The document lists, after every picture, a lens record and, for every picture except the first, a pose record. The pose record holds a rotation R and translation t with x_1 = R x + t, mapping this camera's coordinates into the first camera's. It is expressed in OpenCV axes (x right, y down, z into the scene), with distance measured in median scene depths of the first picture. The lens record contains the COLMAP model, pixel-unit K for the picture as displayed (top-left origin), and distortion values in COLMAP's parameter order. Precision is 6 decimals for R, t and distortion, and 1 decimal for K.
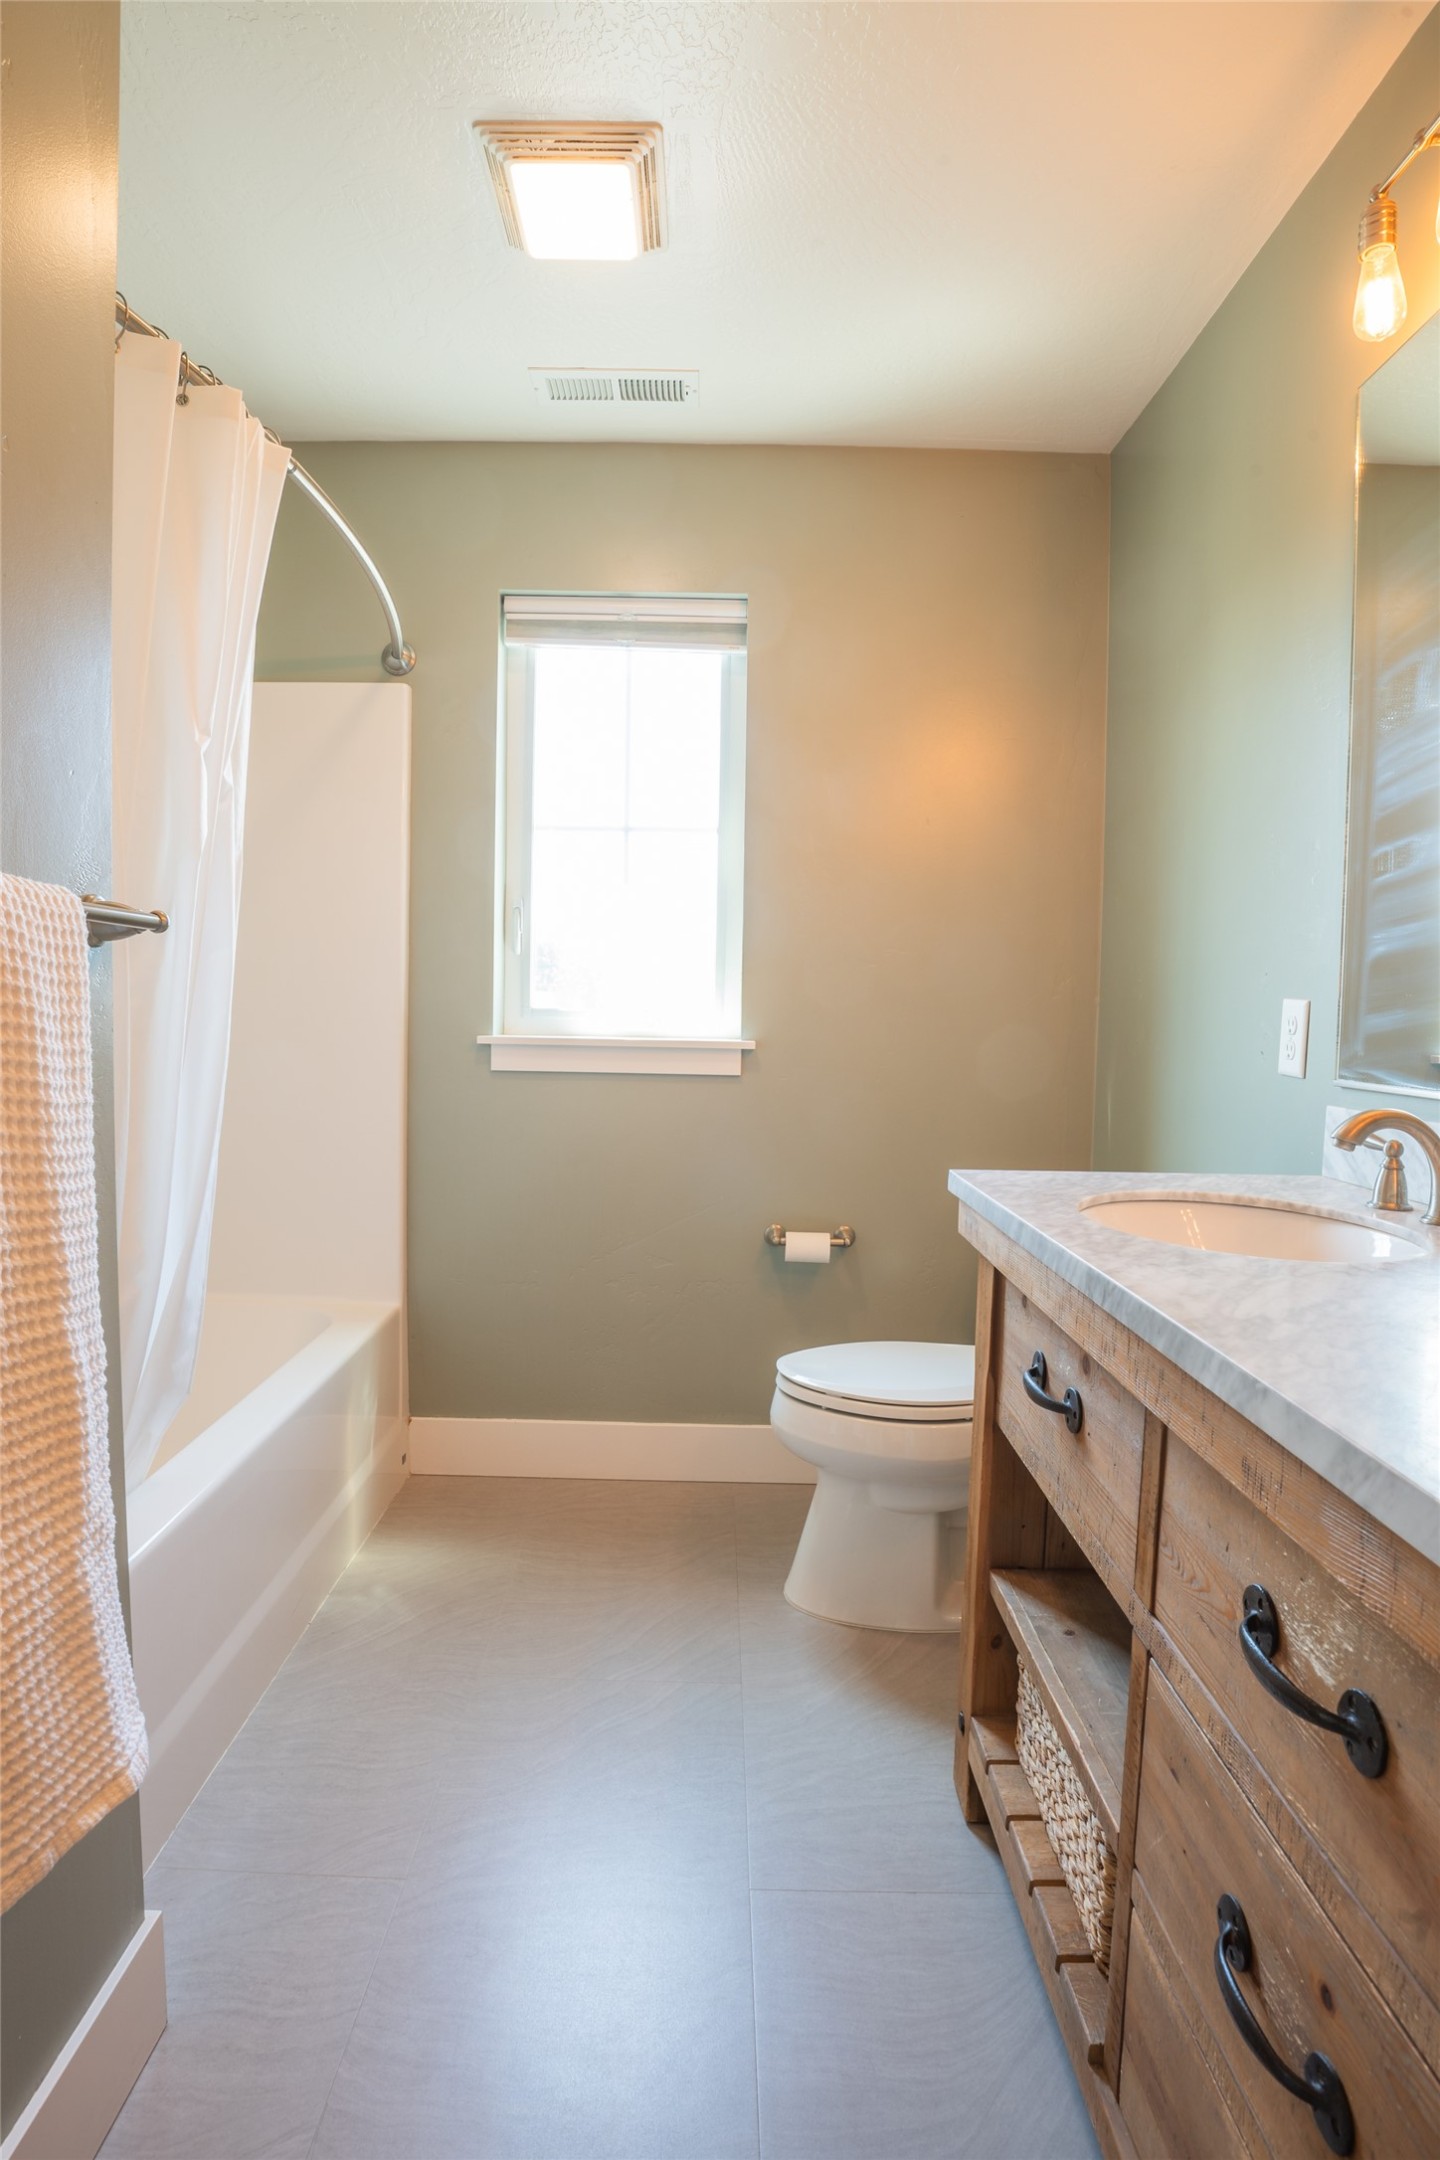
lens RADIAL K [[1101.4, 0, 687.7], [0, 1101.4, 1083.3], [0, 0, 1]] dist [-0.066084, 0.018979]
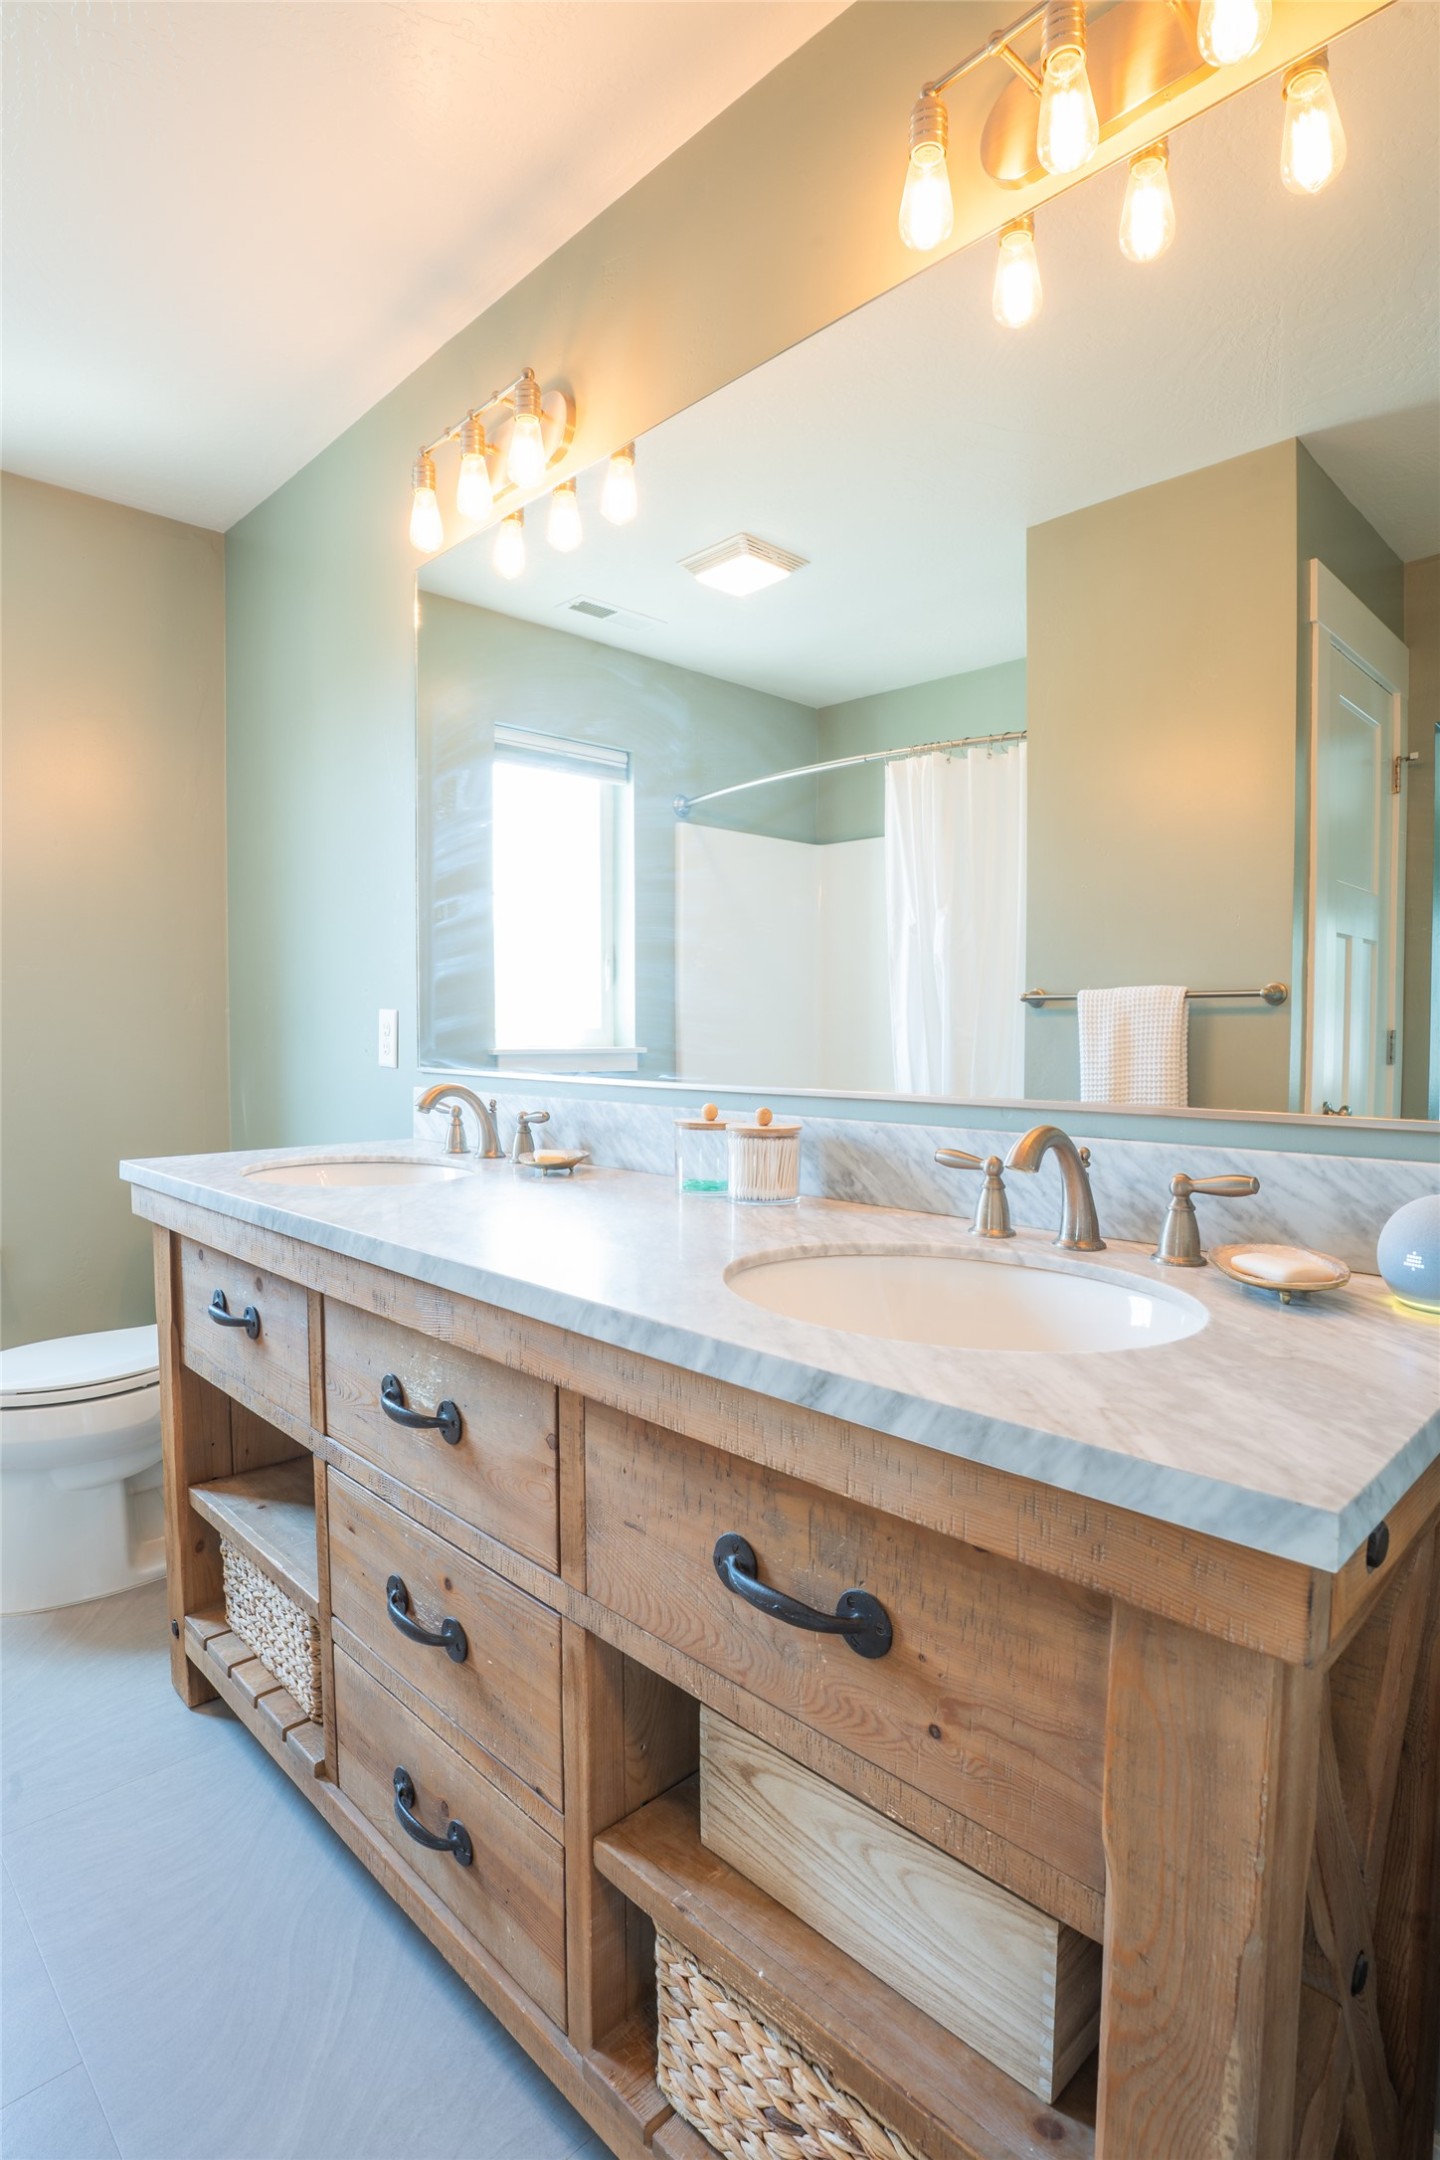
lens RADIAL K [[1101.4, 0, 724.9], [0, 1101.4, 1078.9], [0, 0, 1]] dist [-0.066084, 0.018979]
pose [[0.693931, -0.049207, 0.718358, -0.160863], [0.058297, 0.998226, 0.012063, 0.019897], [-0.717678, 0.033508, 0.695569, -0.306284]]
